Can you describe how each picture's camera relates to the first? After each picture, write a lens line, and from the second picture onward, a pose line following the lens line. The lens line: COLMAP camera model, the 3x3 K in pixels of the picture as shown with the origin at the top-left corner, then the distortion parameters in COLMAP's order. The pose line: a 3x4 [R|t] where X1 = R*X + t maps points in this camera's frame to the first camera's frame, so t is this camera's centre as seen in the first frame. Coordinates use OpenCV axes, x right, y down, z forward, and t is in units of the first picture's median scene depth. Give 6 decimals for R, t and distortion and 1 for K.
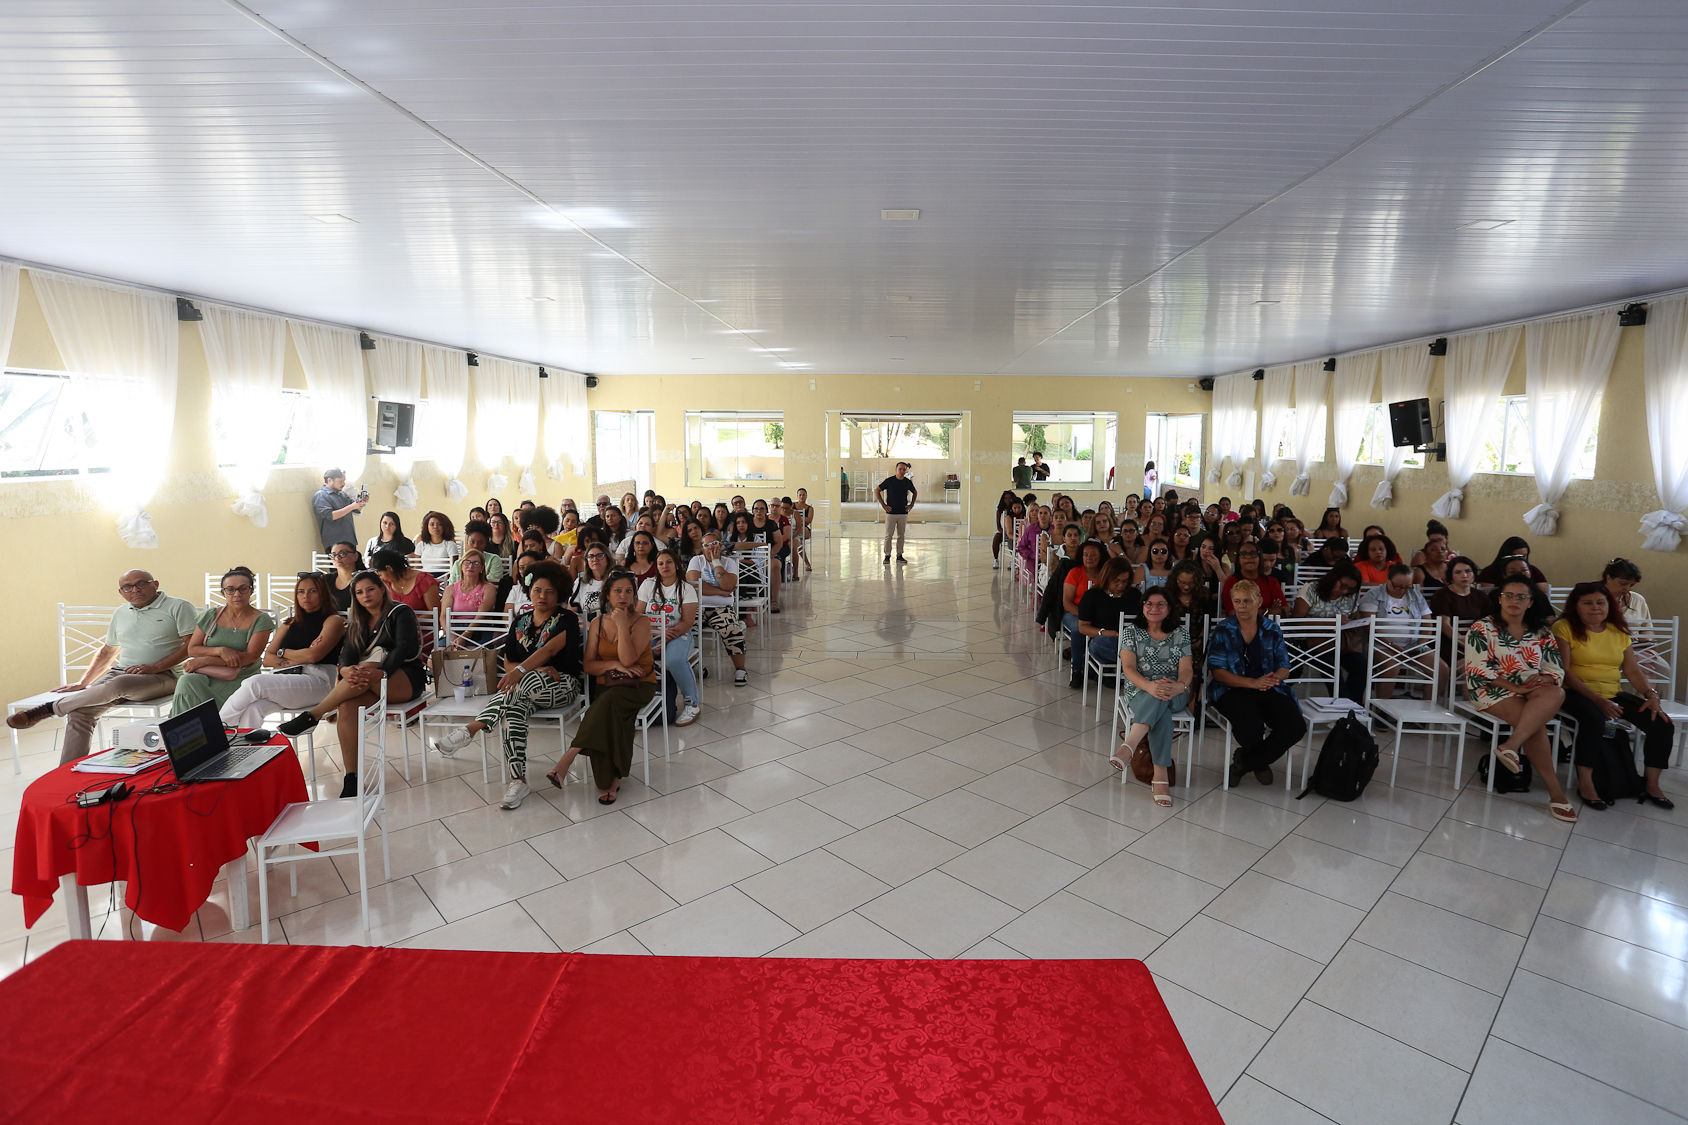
lens RADIAL K [[842.2, 0, 871.5], [0, 842.2, 537.7], [0, 0, 1]] dist [-0.066597, 0.027308]
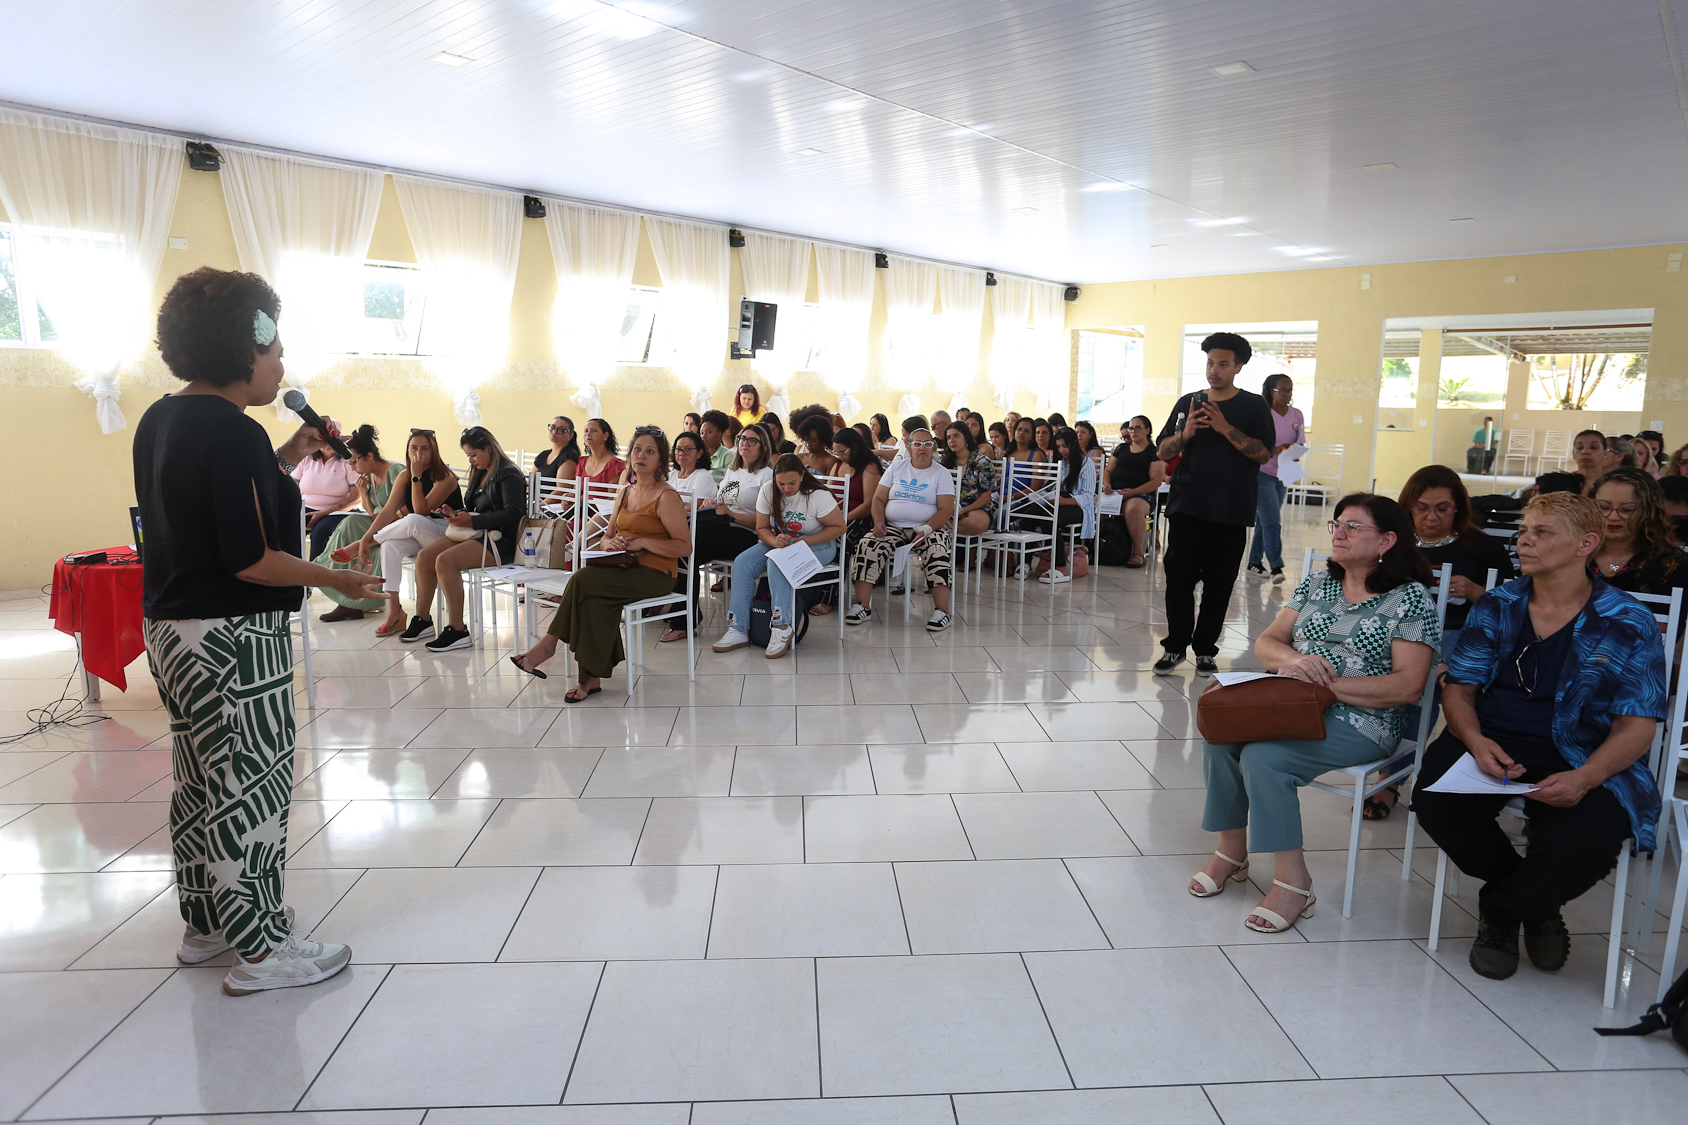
lens RADIAL K [[1016.2, 0, 843.1], [0, 1016.2, 554.7], [0, 0, 1]] dist [-0.065261, 0.048761]
pose [[0.760440, 0.101741, -0.641389, 0.312189], [-0.083212, 0.994775, 0.059140, 0.053388], [0.644055, 0.008399, 0.764933, 0.235127]]
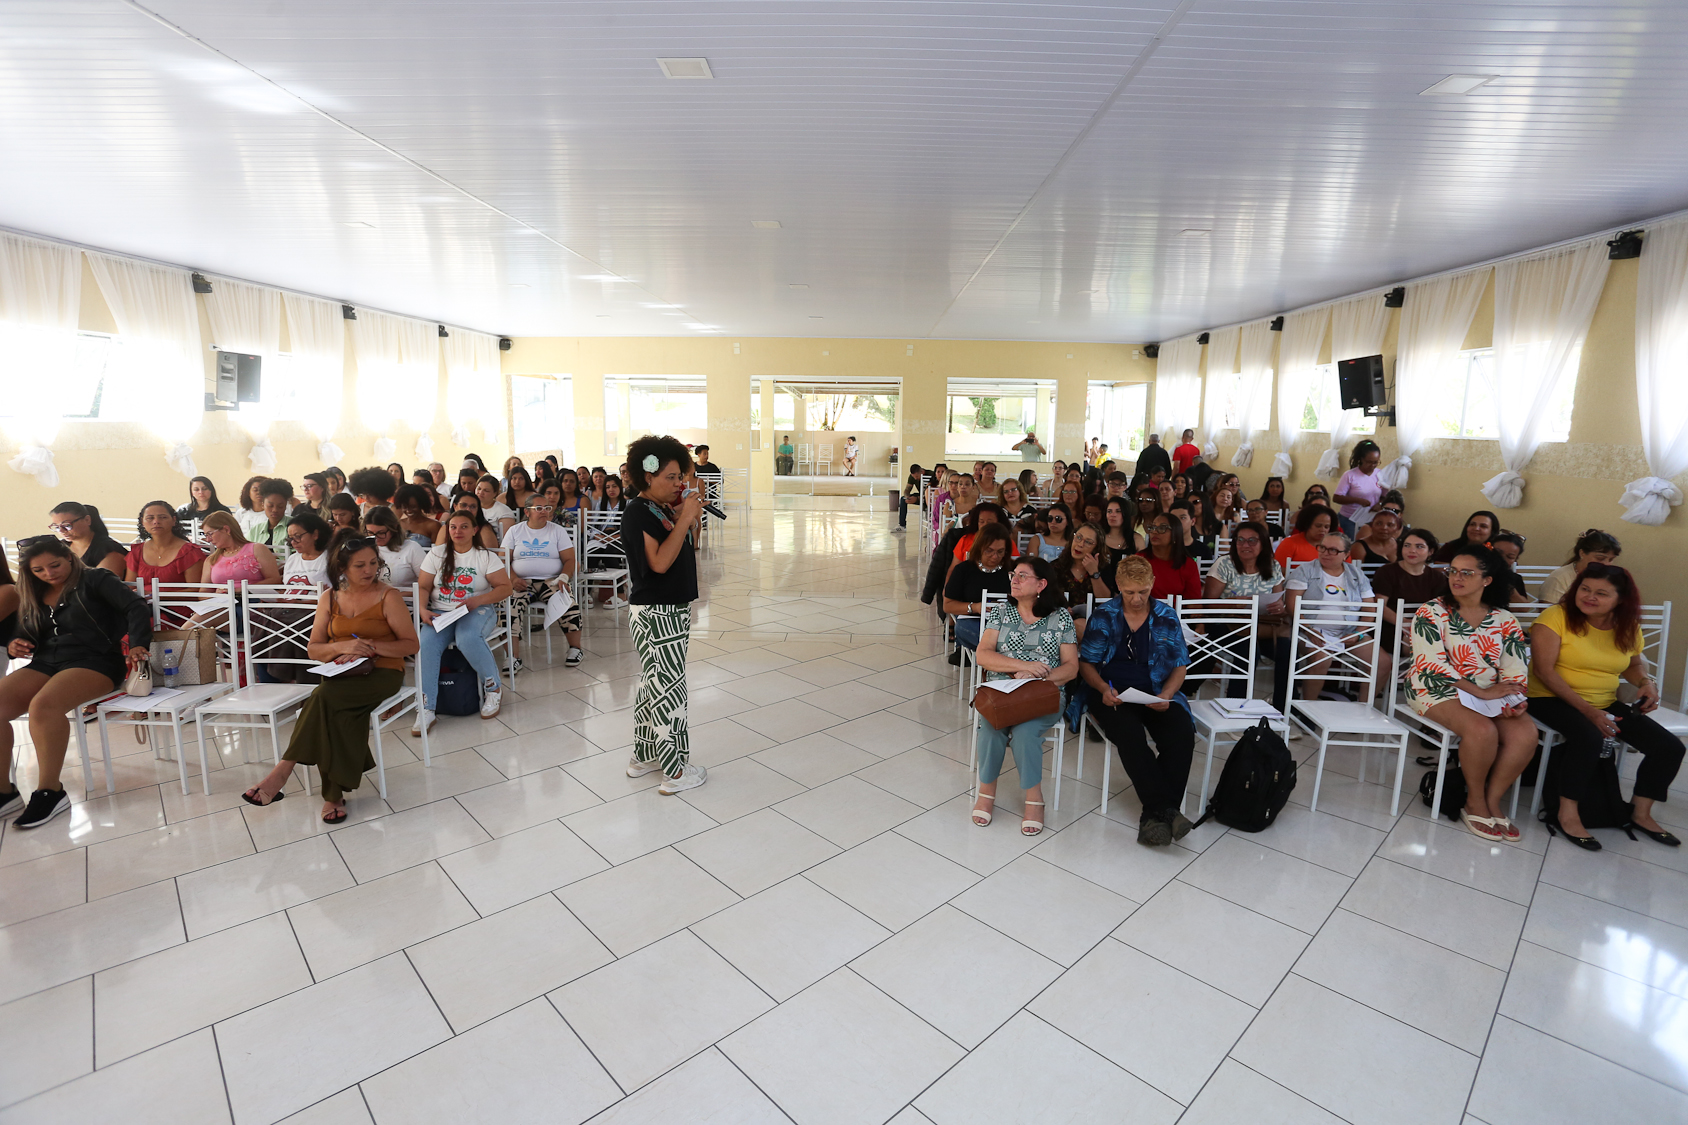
lens RADIAL K [[818.3, 0, 846.6], [0, 818.3, 557.1], [0, 0, 1]] dist [-0.073592, 0.031030]
pose [[0.999958, 0.007650, 0.005068, 0.107618], [-0.007897, 0.998687, 0.050616, 0.012936], [-0.004674, -0.050654, 0.998705, 0.147600]]
